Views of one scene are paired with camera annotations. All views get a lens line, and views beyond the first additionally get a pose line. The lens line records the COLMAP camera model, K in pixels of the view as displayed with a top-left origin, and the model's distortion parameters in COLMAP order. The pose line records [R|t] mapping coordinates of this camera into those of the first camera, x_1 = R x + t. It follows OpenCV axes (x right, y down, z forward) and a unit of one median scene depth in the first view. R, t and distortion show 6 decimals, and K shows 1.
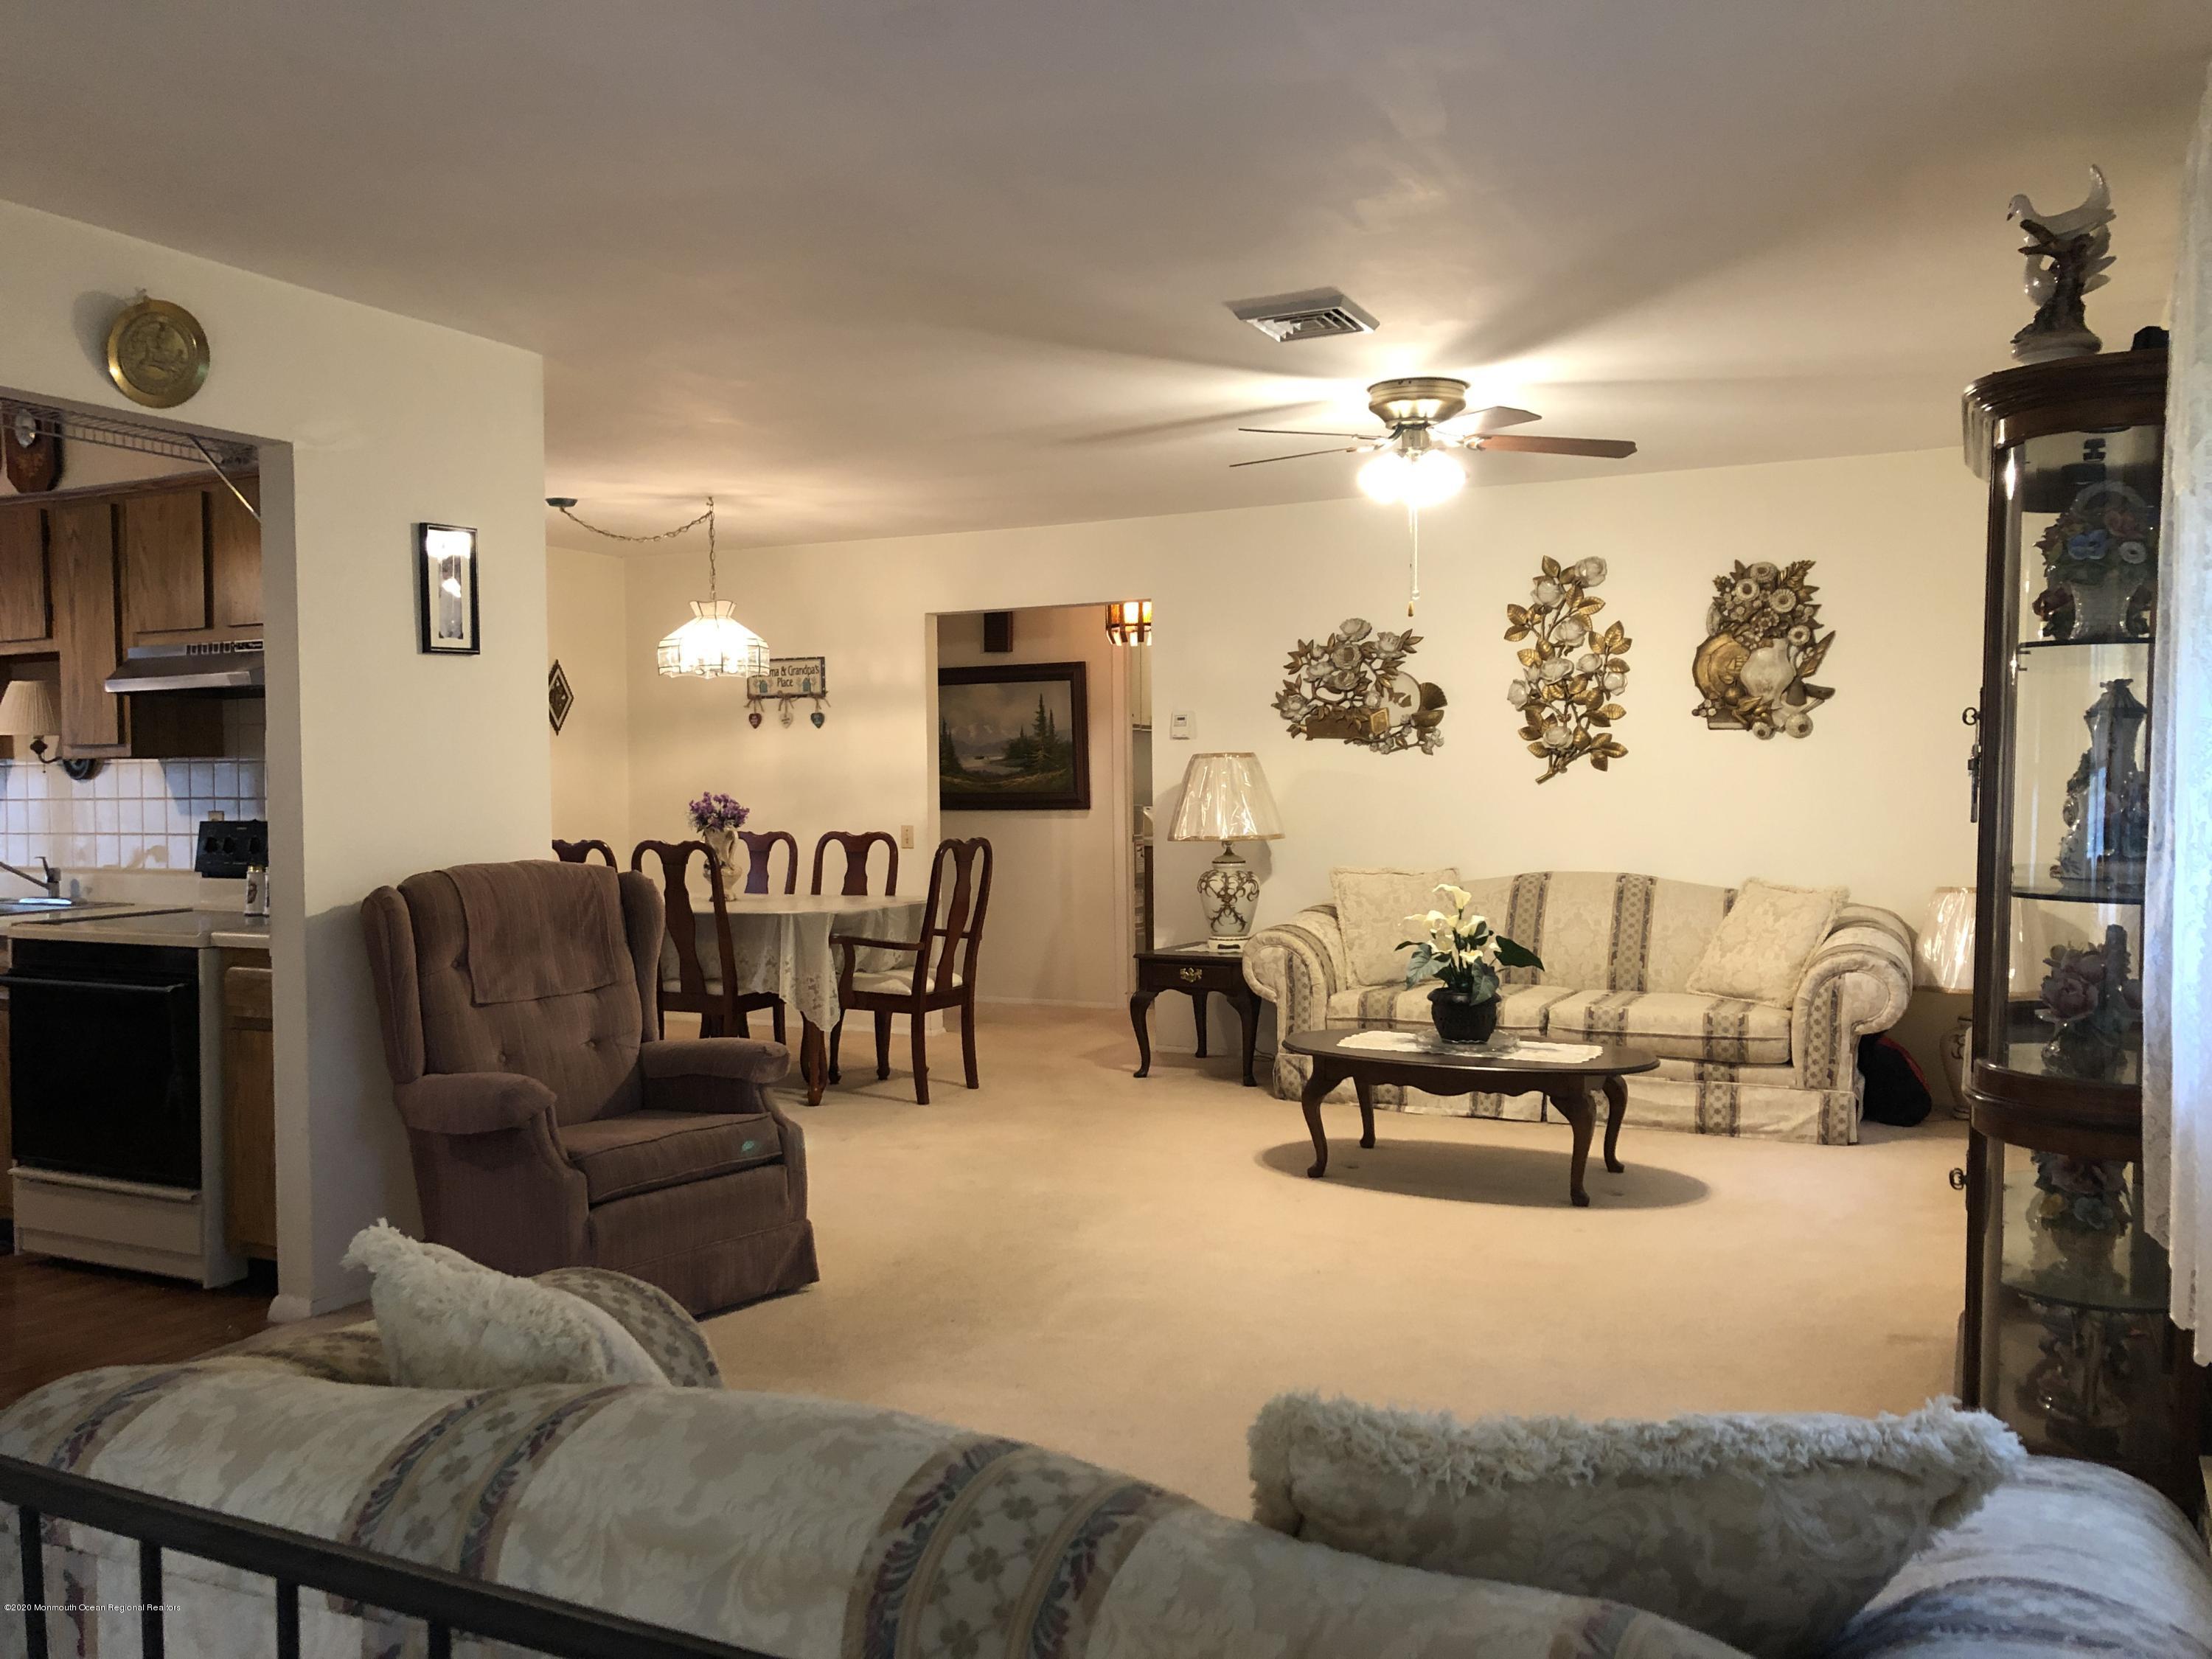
lens RADIAL K [[1825.1, 0, 1104.6], [0, 1825.1, 845.0], [0, 0, 1]] dist [0.141428, -0.373594]
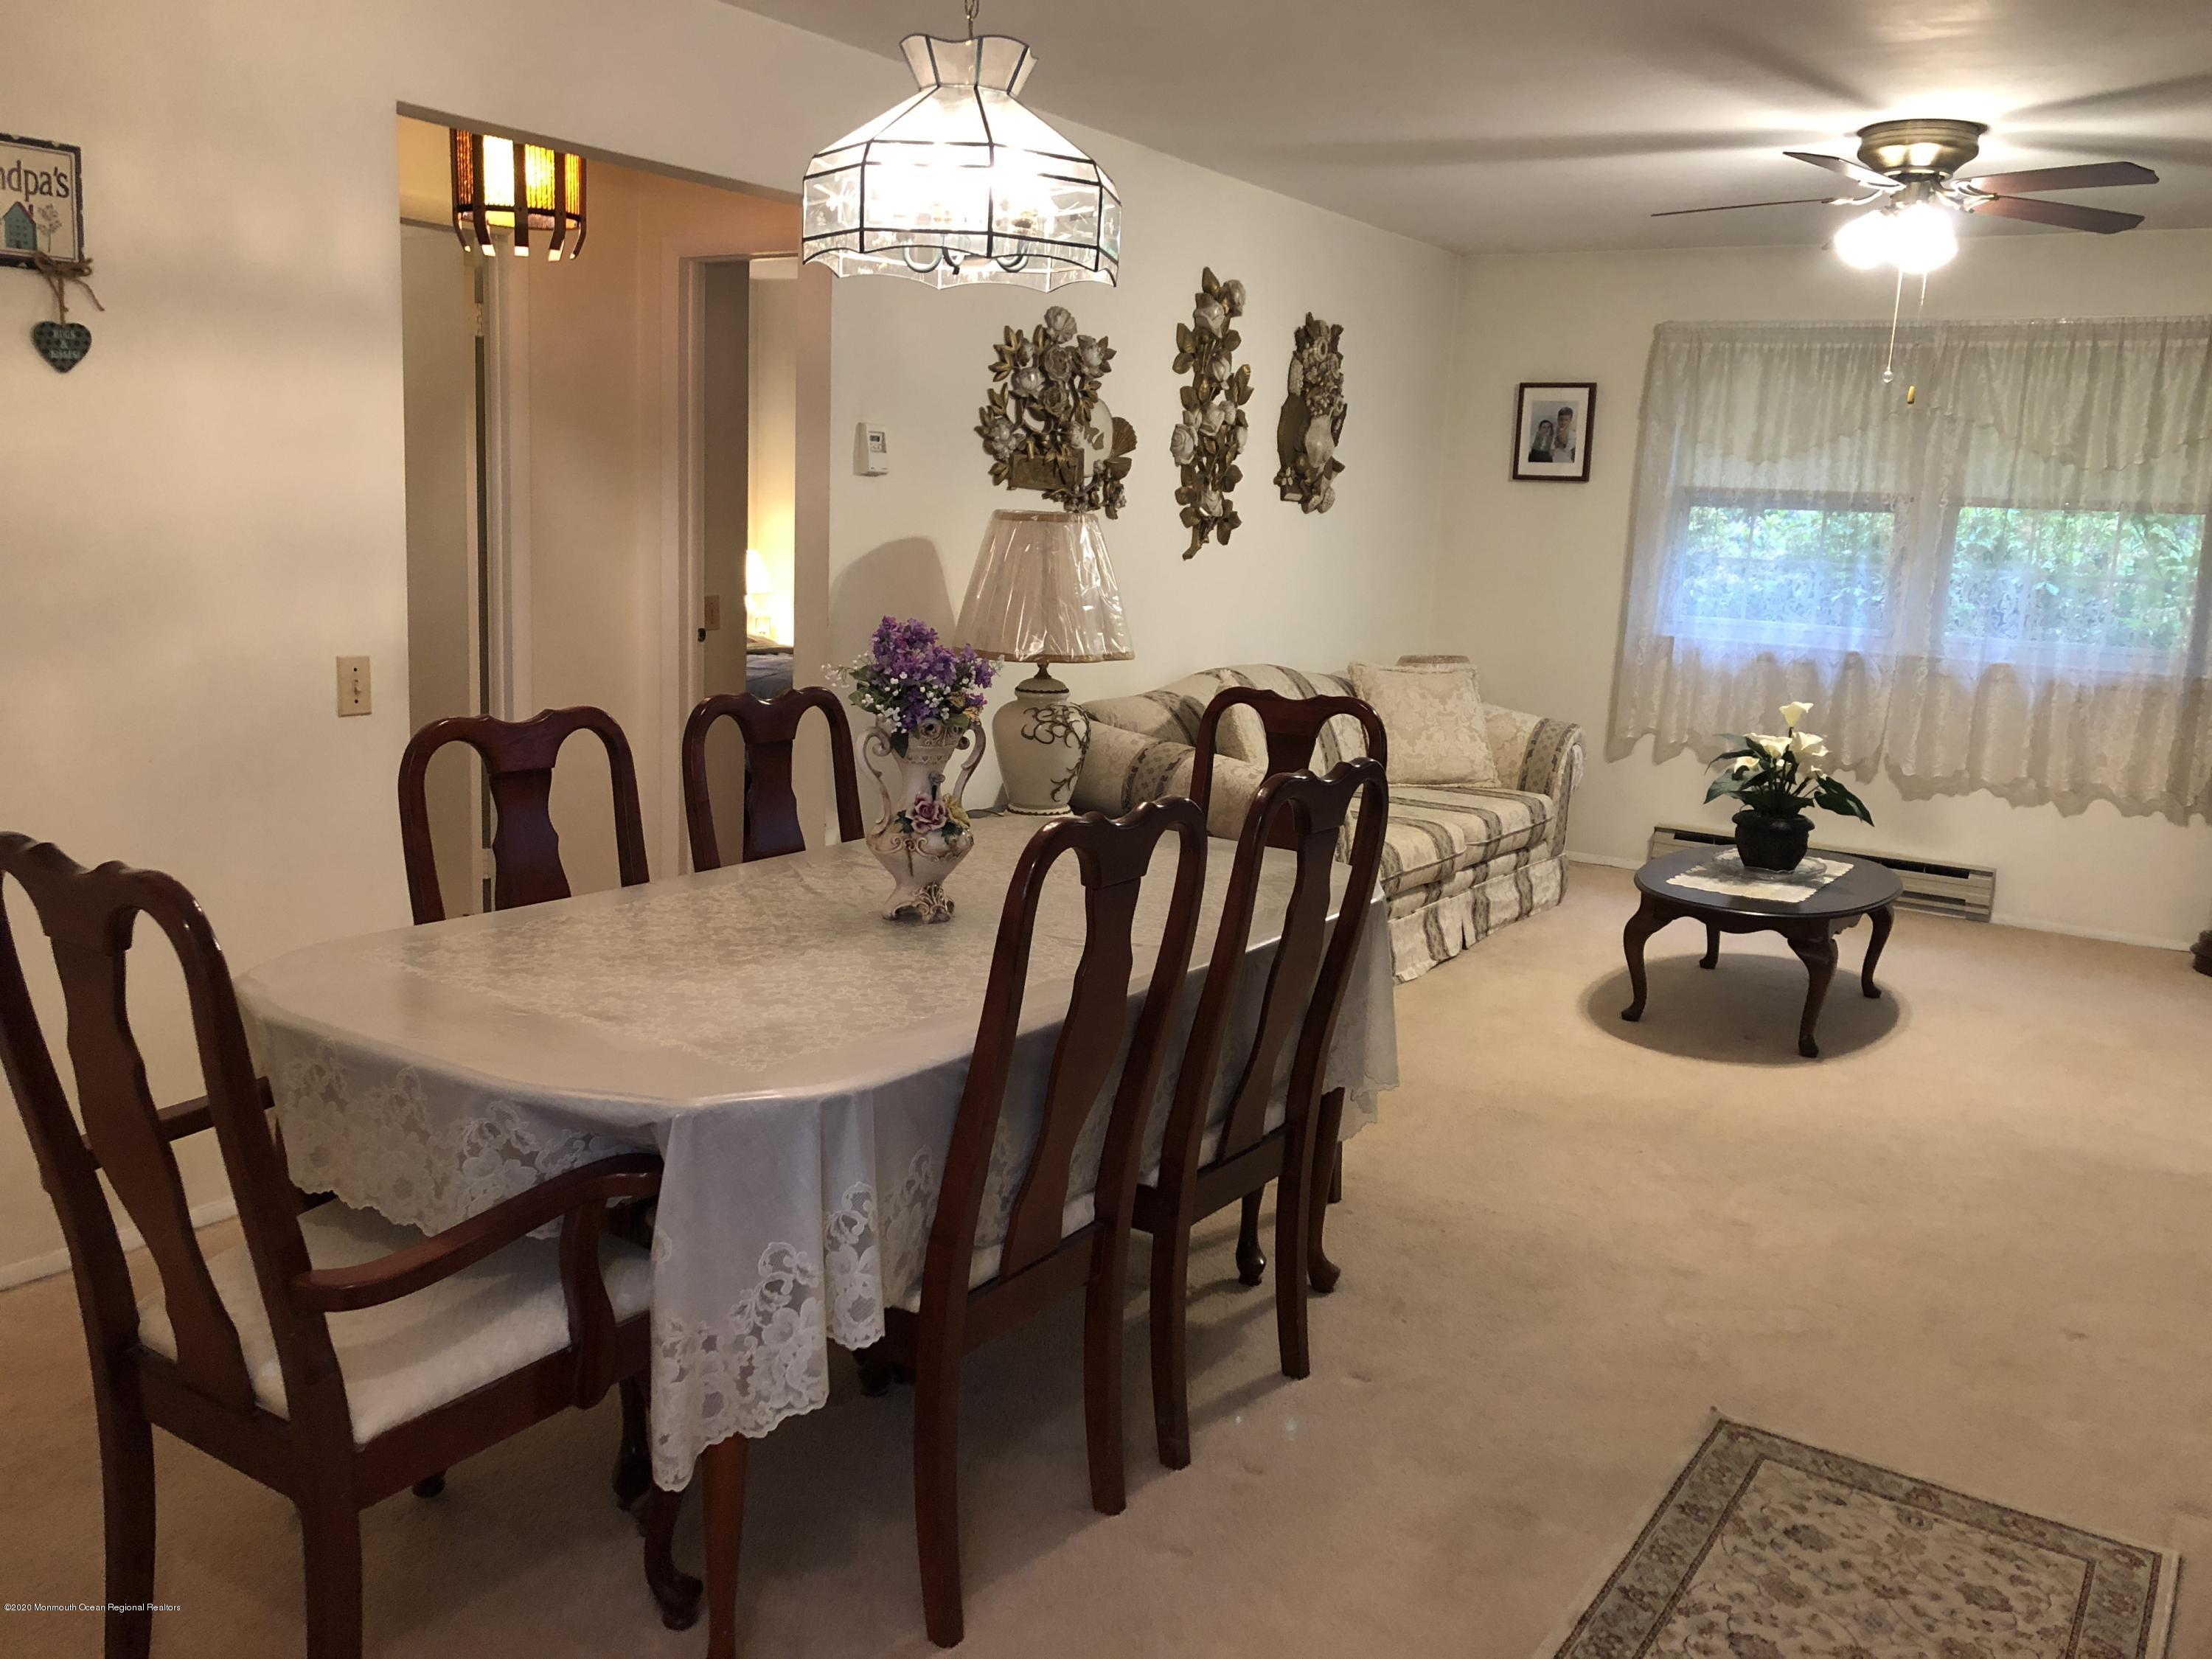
lens RADIAL K [[1851.2, 0, 1090.3], [0, 1851.2, 822.9], [0, 0, 1]] dist [0.049652, -0.000307]
pose [[0.096778, -0.155790, 0.983038, -0.563119], [-0.001731, 0.987646, 0.156690, -0.045253], [-0.995305, -0.016866, 0.095312, 0.934573]]
